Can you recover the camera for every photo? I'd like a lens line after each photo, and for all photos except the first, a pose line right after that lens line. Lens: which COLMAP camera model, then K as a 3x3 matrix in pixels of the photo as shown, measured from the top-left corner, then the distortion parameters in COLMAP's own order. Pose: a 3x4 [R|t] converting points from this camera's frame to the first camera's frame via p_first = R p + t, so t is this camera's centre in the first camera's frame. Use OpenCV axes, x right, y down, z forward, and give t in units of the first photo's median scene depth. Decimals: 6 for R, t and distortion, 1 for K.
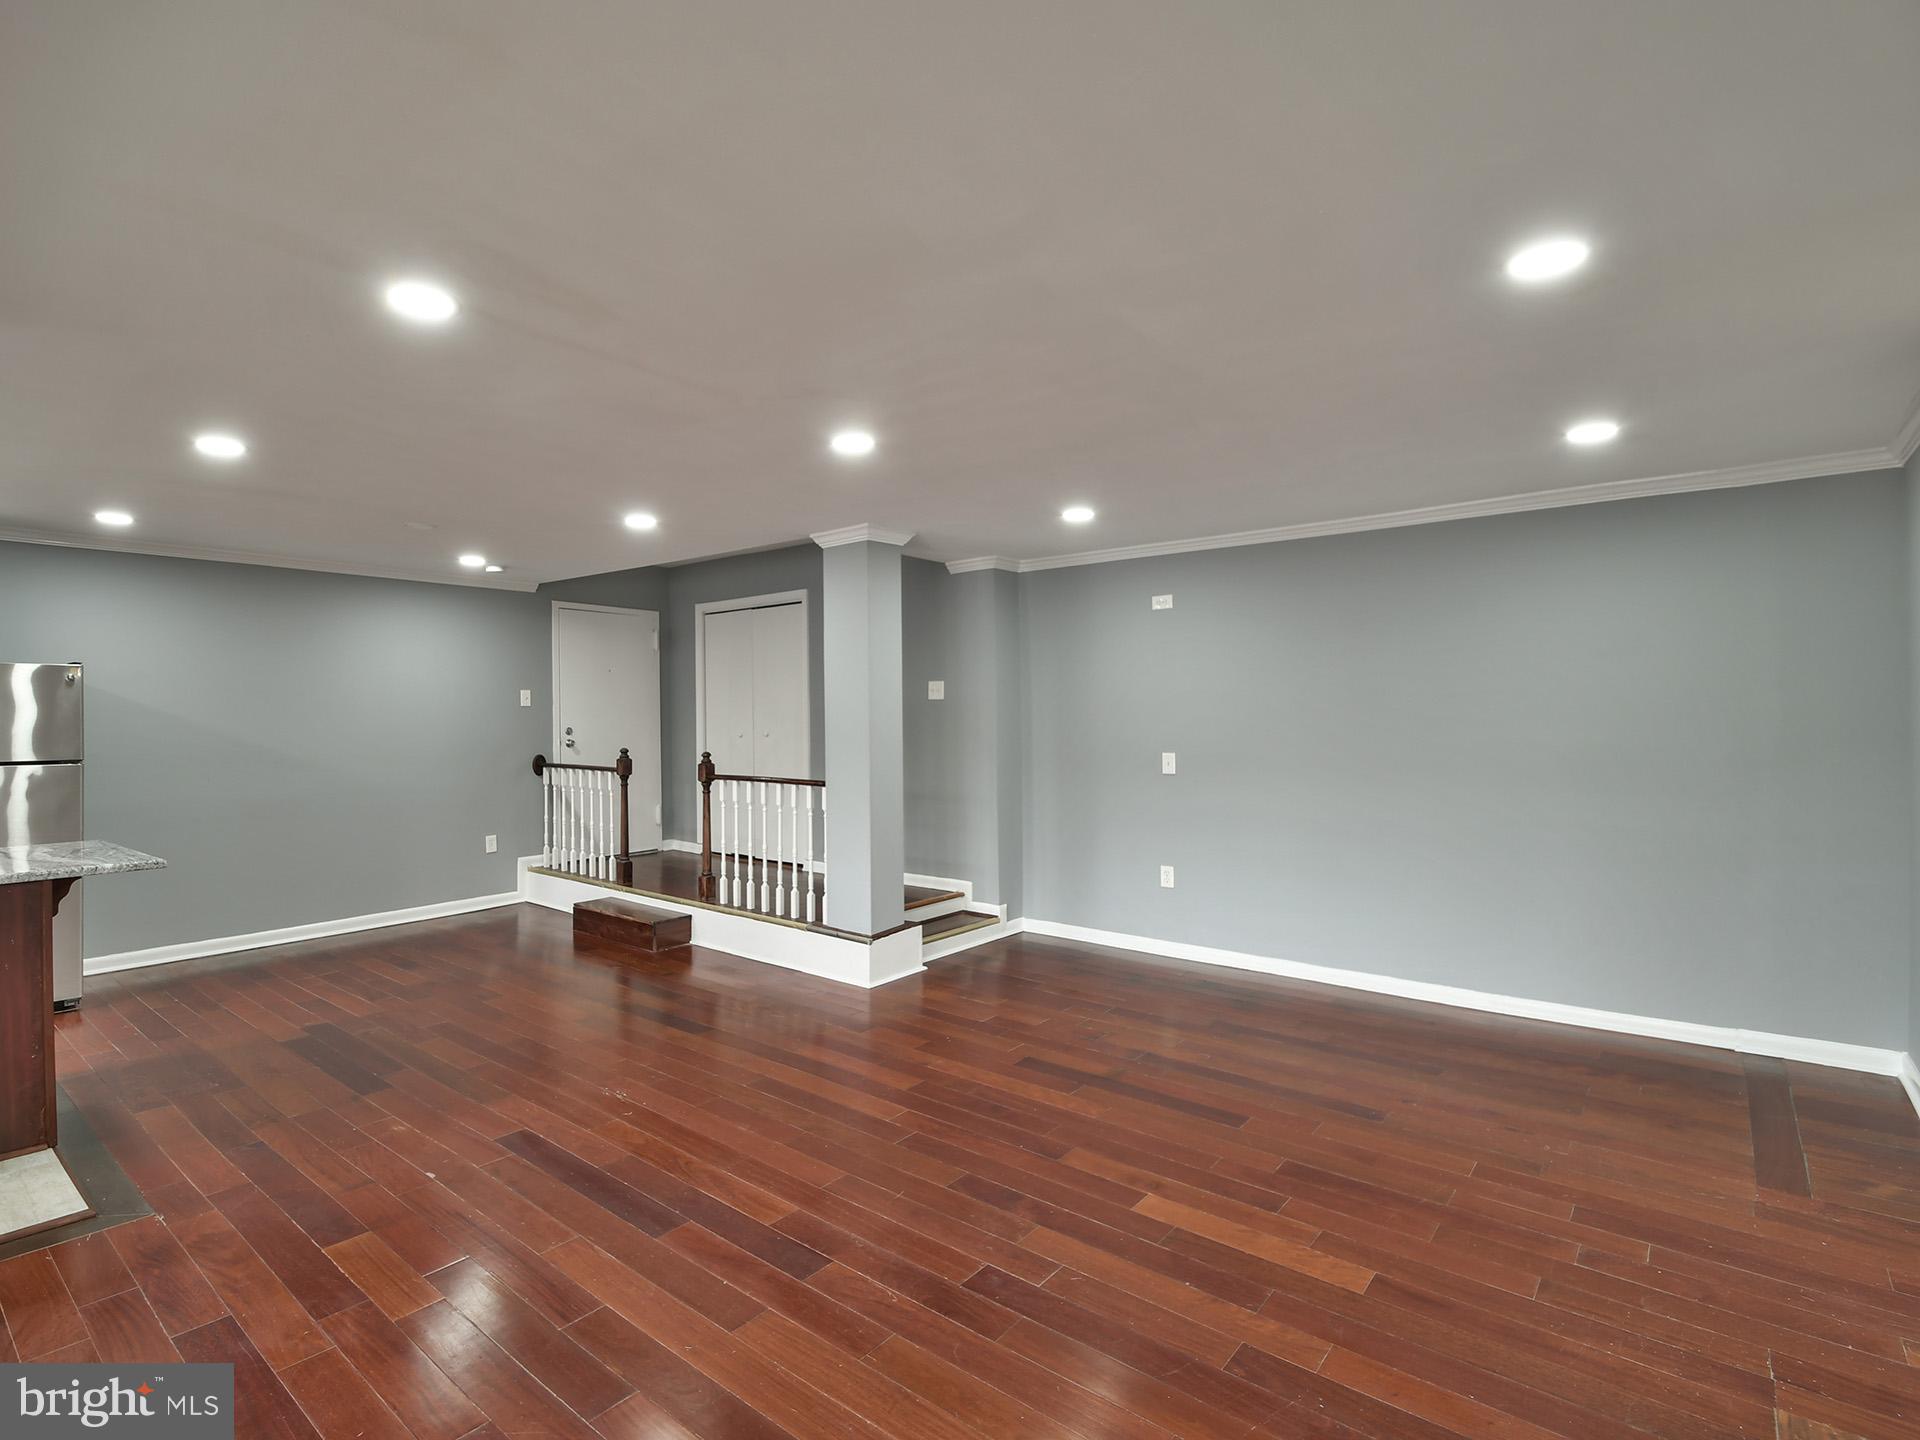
lens RADIAL K [[976.4, 0, 890.5], [0, 976.4, 721.2], [0, 0, 1]] dist [0.007628, 0.000061]
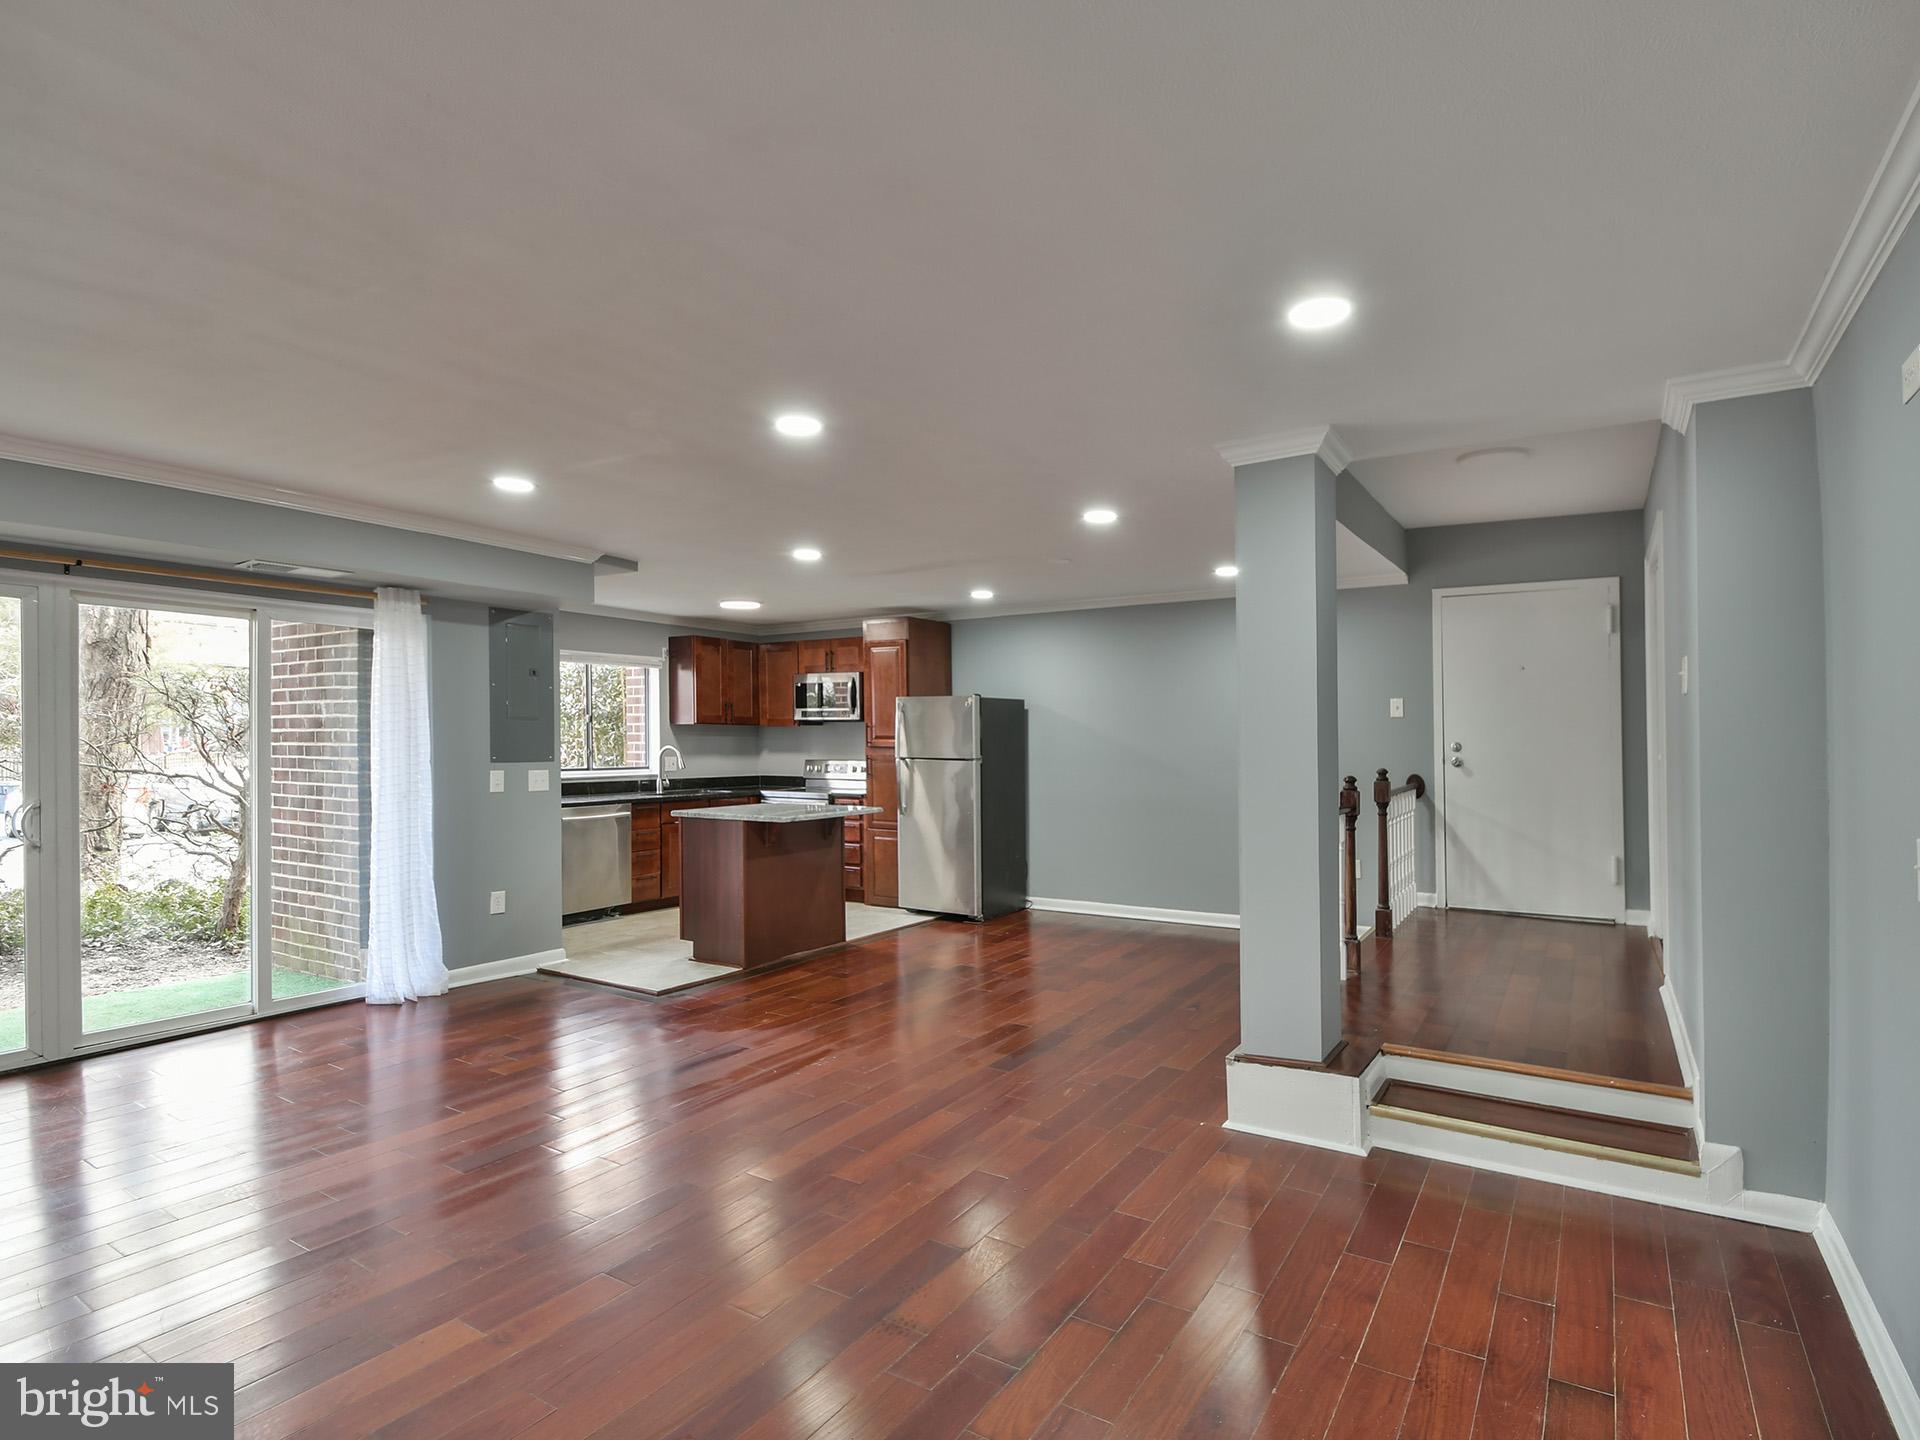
lens RADIAL K [[1002.8, 0, 1004.2], [0, 1002.8, 739.0], [0, 0, 1]] dist [0.010811, -0.011394]
pose [[0.174715, 0.006254, -0.984599, 0.548321], [-0.003492, 0.999977, 0.005732, 0.000417], [0.984613, 0.002437, 0.174733, 0.638690]]
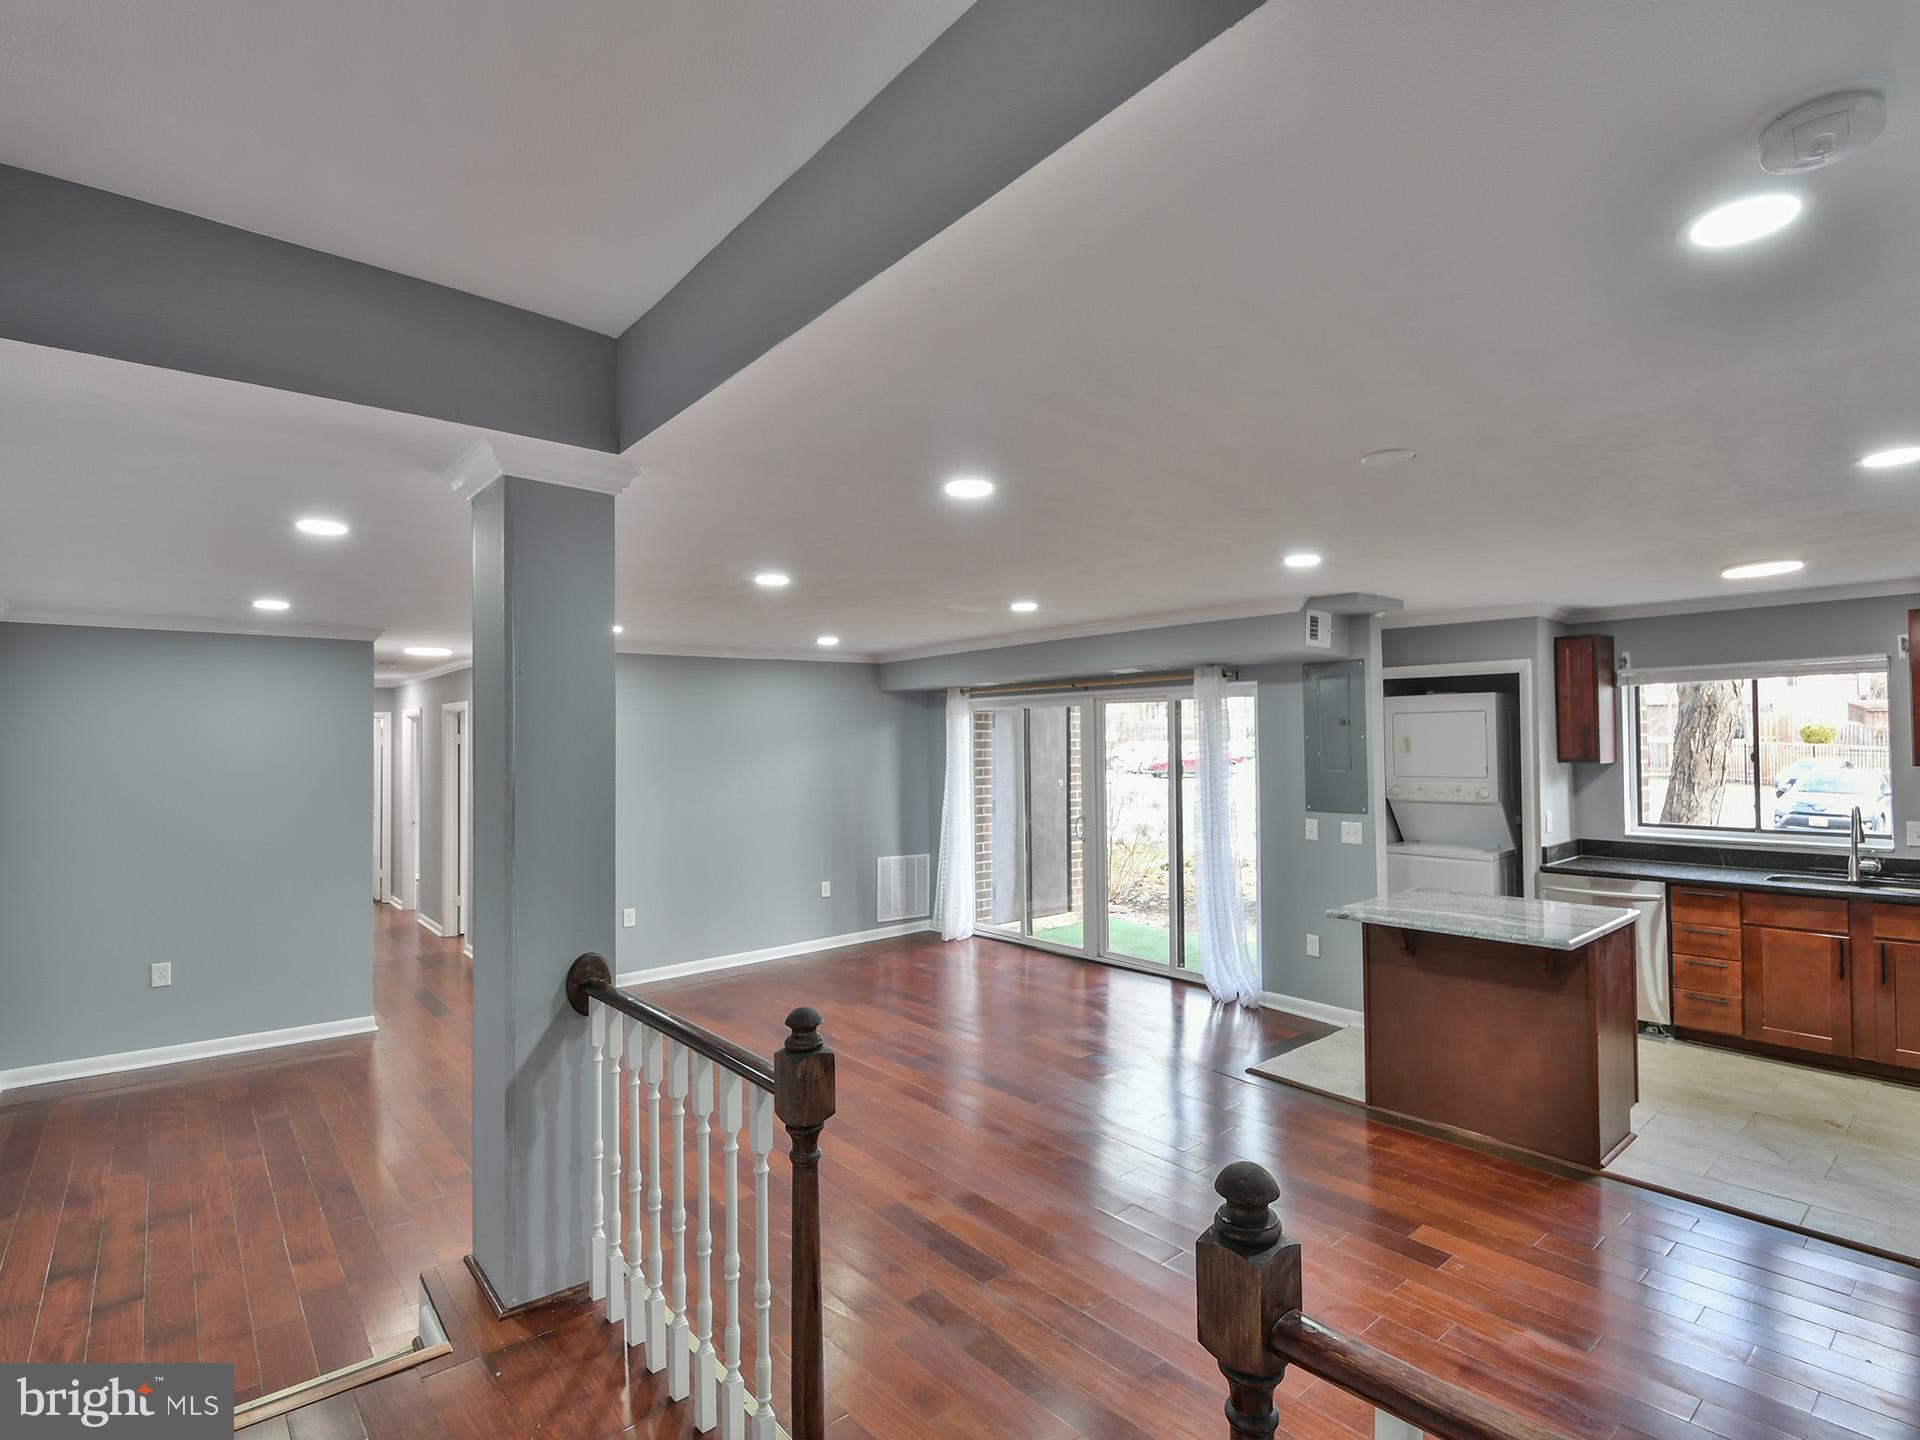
lens RADIAL K [[961.2, 0, 960.5], [0, 961.2, 737.0], [0, 0, 1]] dist [0.000204, -0.000653]
pose [[-0.990145, 0.016690, 0.139045, -0.271683], [0.016014, 0.999854, -0.005983, -0.044158], [-0.139125, -0.003697, -0.990268, 1.330858]]
